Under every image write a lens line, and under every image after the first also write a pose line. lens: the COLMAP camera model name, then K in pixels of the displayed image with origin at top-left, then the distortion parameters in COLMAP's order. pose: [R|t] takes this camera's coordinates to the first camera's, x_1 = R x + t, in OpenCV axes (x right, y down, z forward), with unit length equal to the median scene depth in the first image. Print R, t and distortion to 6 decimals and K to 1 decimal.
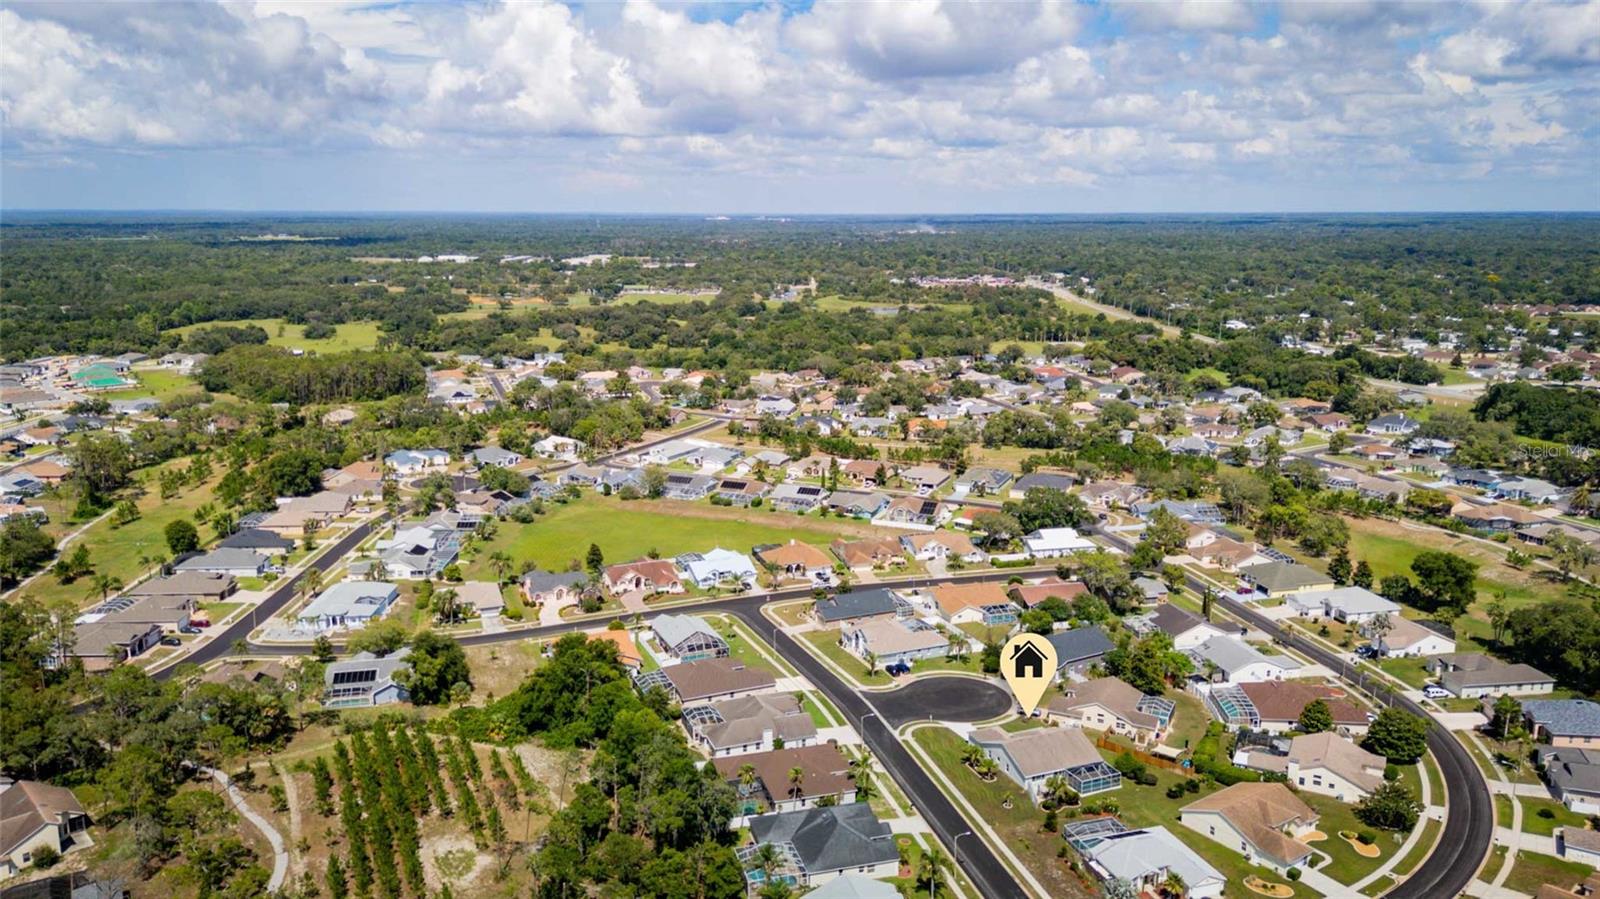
lens RADIAL K [[1163.1, 0, 807.4], [0, 1163.1, 448.0], [0, 0, 1]] dist [0.136172, -0.170647]
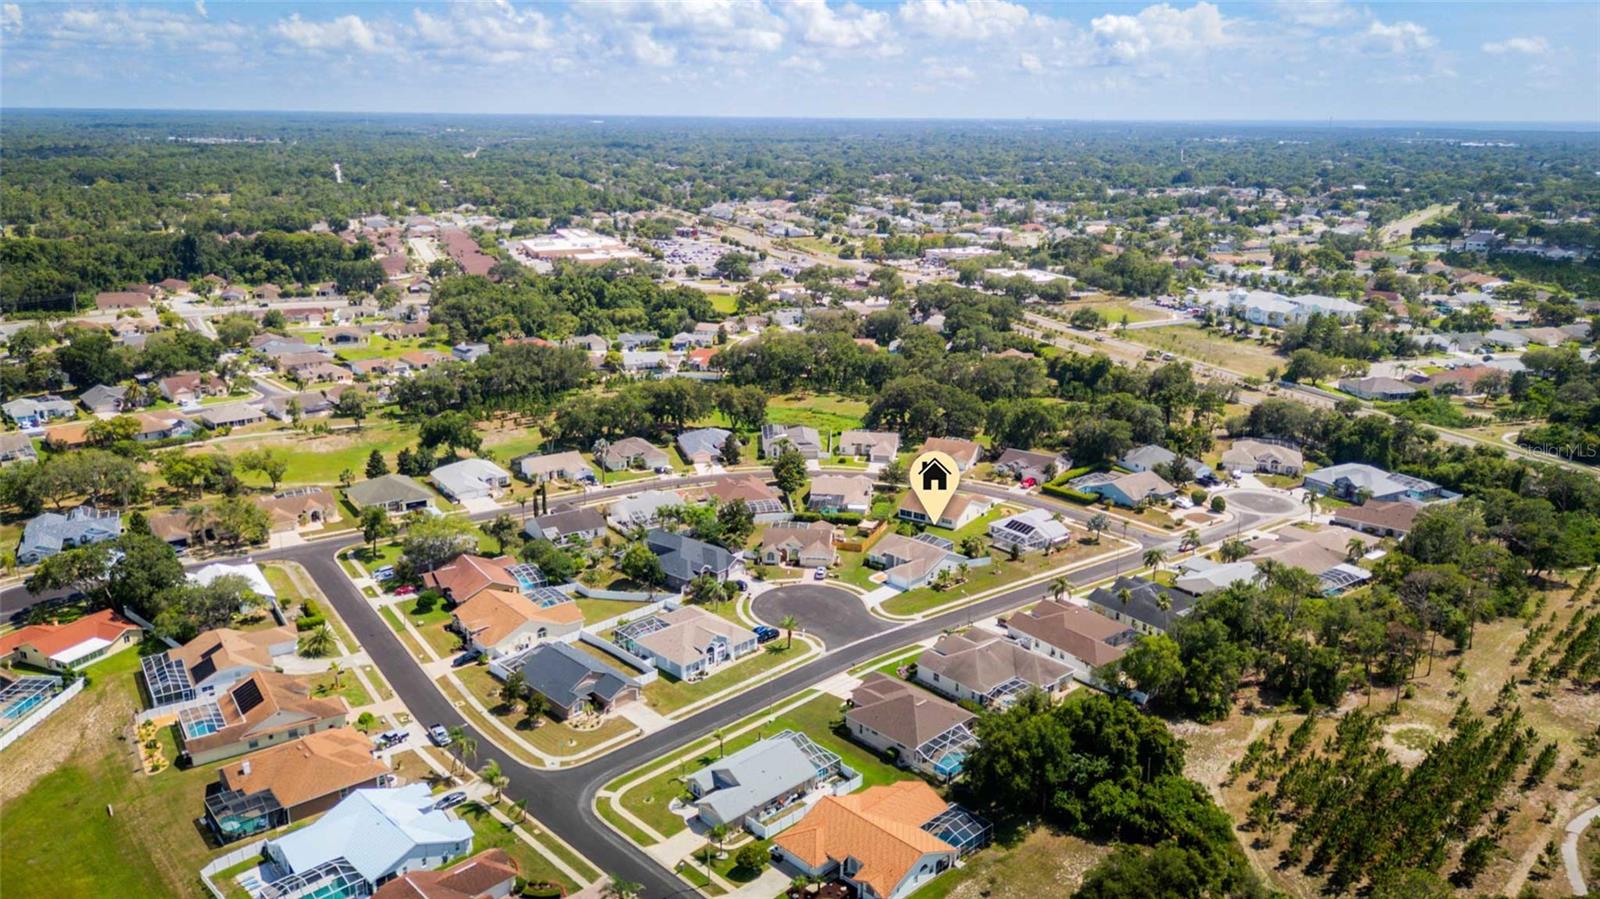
lens RADIAL K [[1163.1, 0, 807.4], [0, 1163.1, 448.0], [0, 0, 1]] dist [0.136172, -0.170647]
pose [[-0.355280, -0.254115, 0.899557, -0.390736], [0.180064, 0.925711, 0.332619, -0.125190], [-0.917253, 0.280150, -0.283130, 0.690005]]
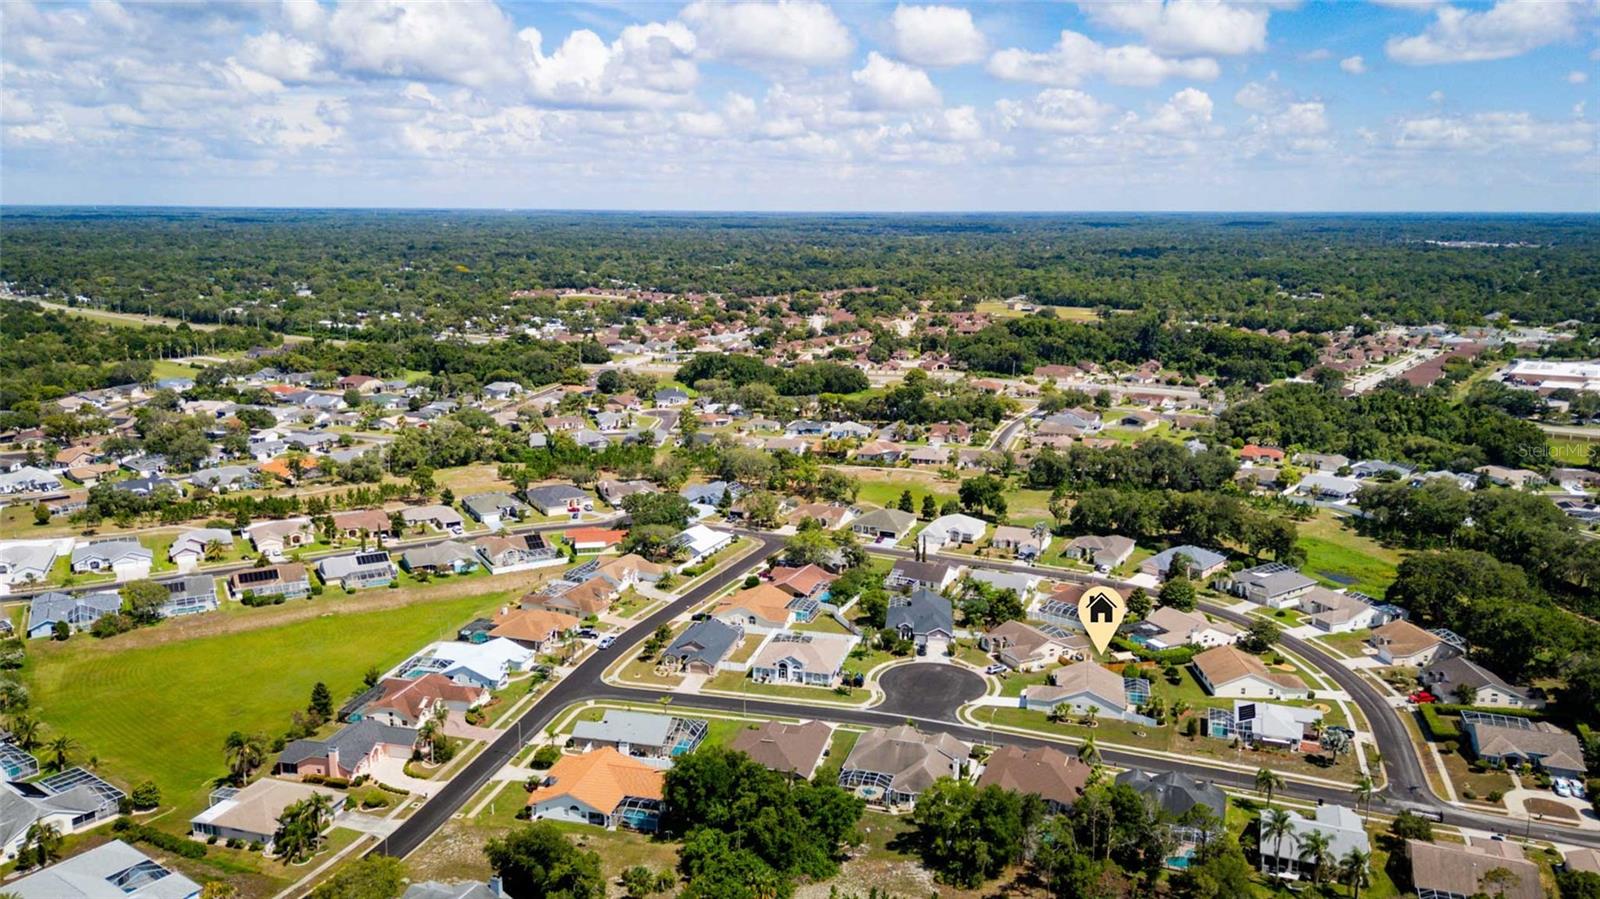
lens RADIAL K [[1163.1, 0, 807.4], [0, 1163.1, 448.0], [0, 0, 1]] dist [0.136172, -0.170647]
pose [[0.599194, -0.155145, 0.785428, -0.404675], [0.152010, 0.985245, 0.078648, -0.050470], [-0.786041, 0.072268, 0.613936, 0.243592]]
